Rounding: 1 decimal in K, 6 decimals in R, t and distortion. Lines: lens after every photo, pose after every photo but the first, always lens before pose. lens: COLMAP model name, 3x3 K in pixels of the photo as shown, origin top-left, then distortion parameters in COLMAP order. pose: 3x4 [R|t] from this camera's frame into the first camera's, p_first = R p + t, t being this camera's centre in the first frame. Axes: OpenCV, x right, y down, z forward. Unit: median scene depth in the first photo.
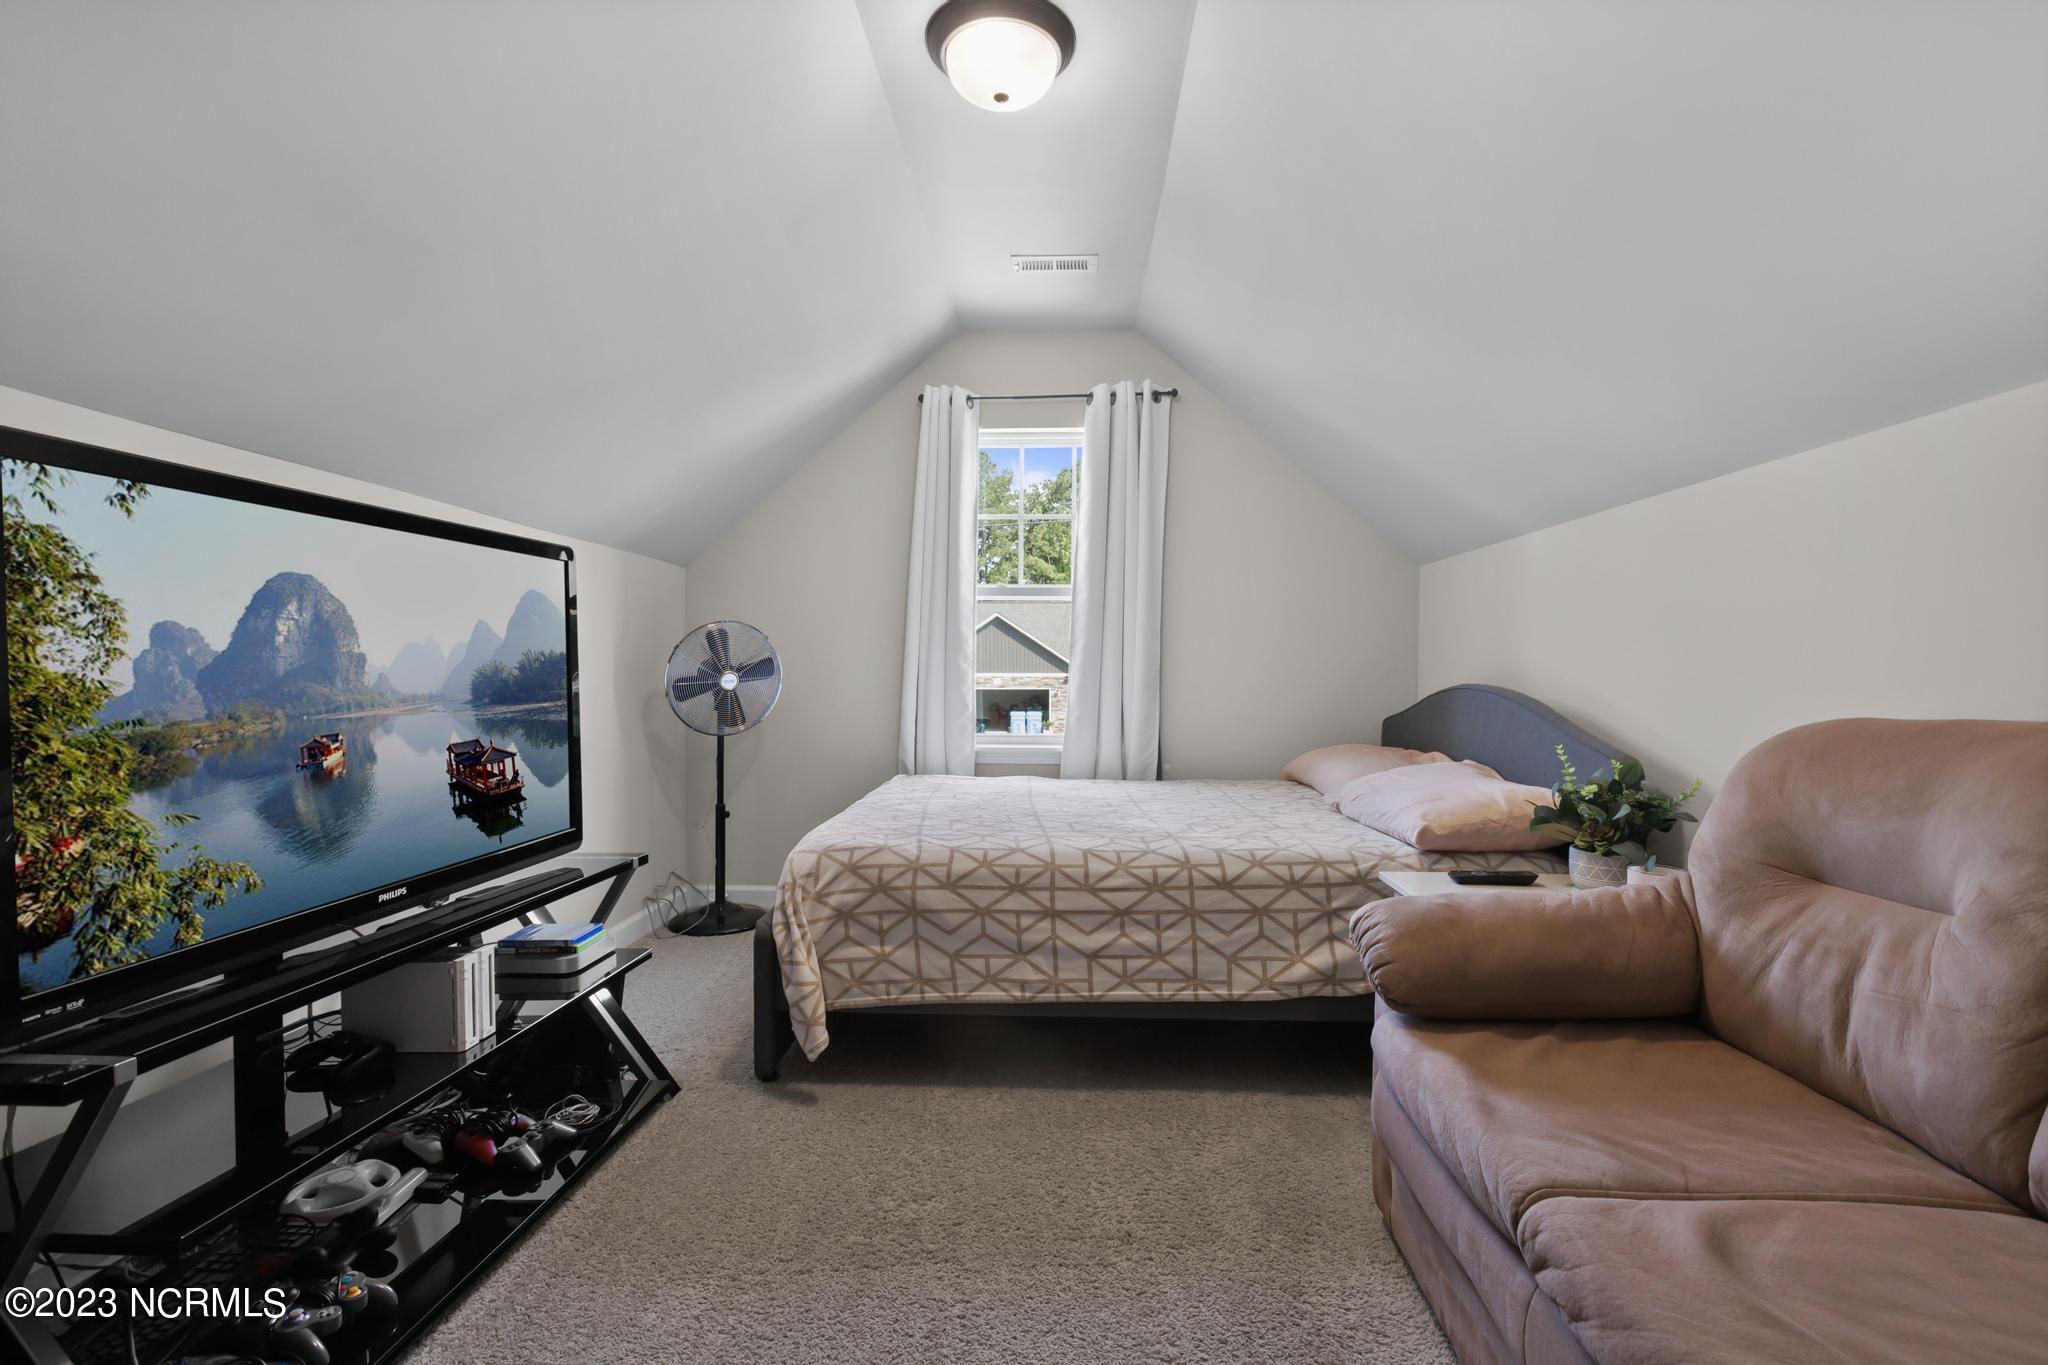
lens RADIAL K [[934.5, 0, 1015.7], [0, 934.5, 673.3], [0, 0, 1]] dist [-0.000104, 0.000943]
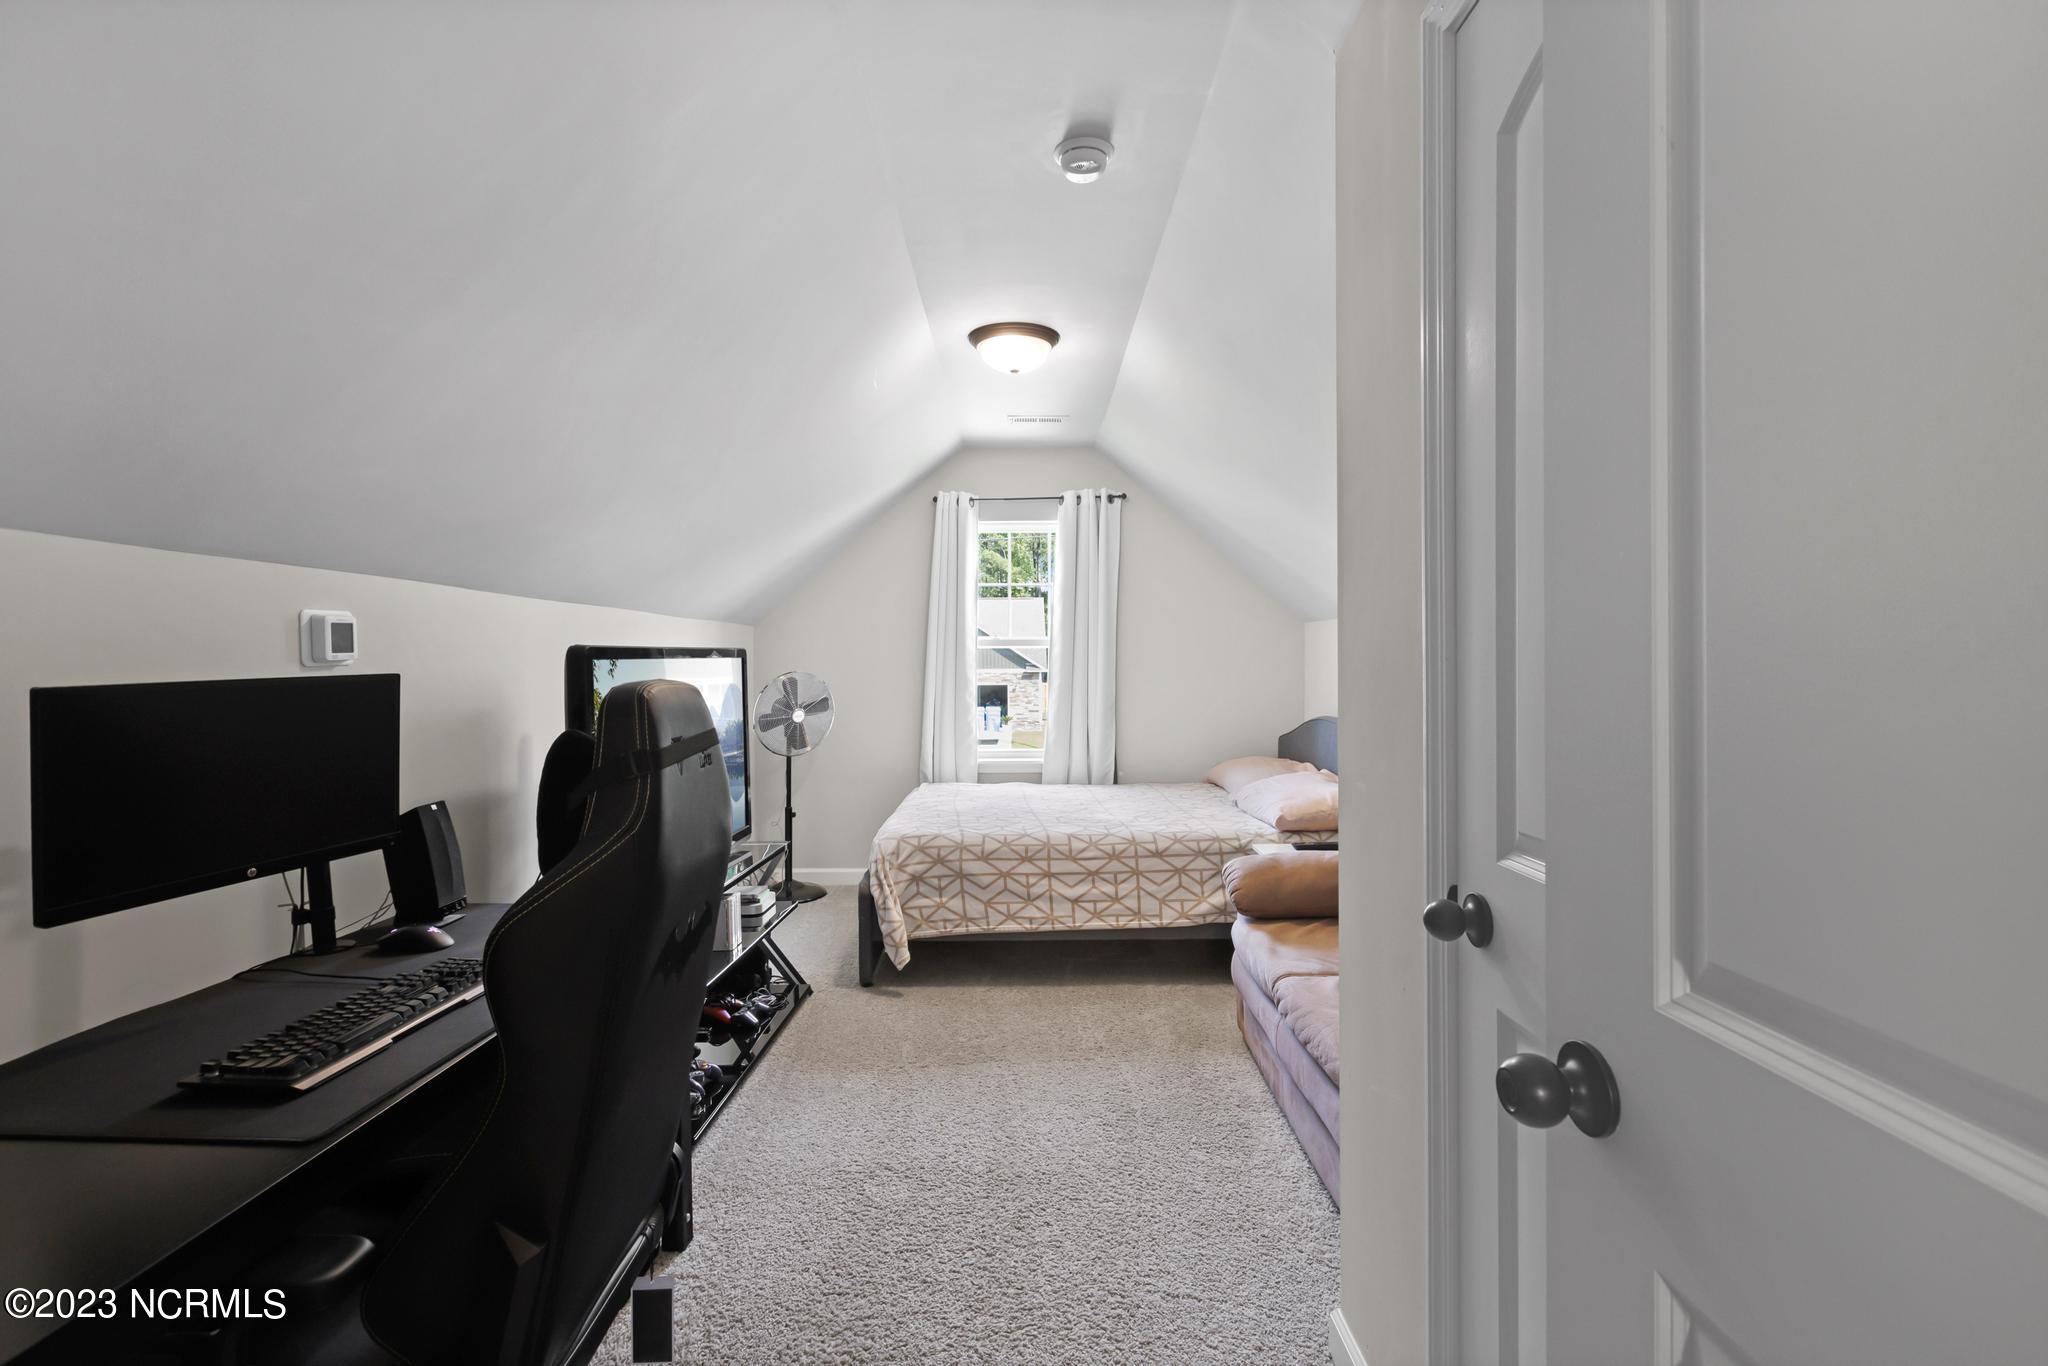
lens RADIAL K [[934.5, 0, 1013.3], [0, 934.5, 662.8], [0, 0, 1]] dist [-0.000104, 0.000943]
pose [[0.999017, -0.010118, 0.043168, -0.085450], [0.010319, 0.999937, -0.004442, -0.094187], [-0.043120, 0.004883, 0.999058, -0.574422]]
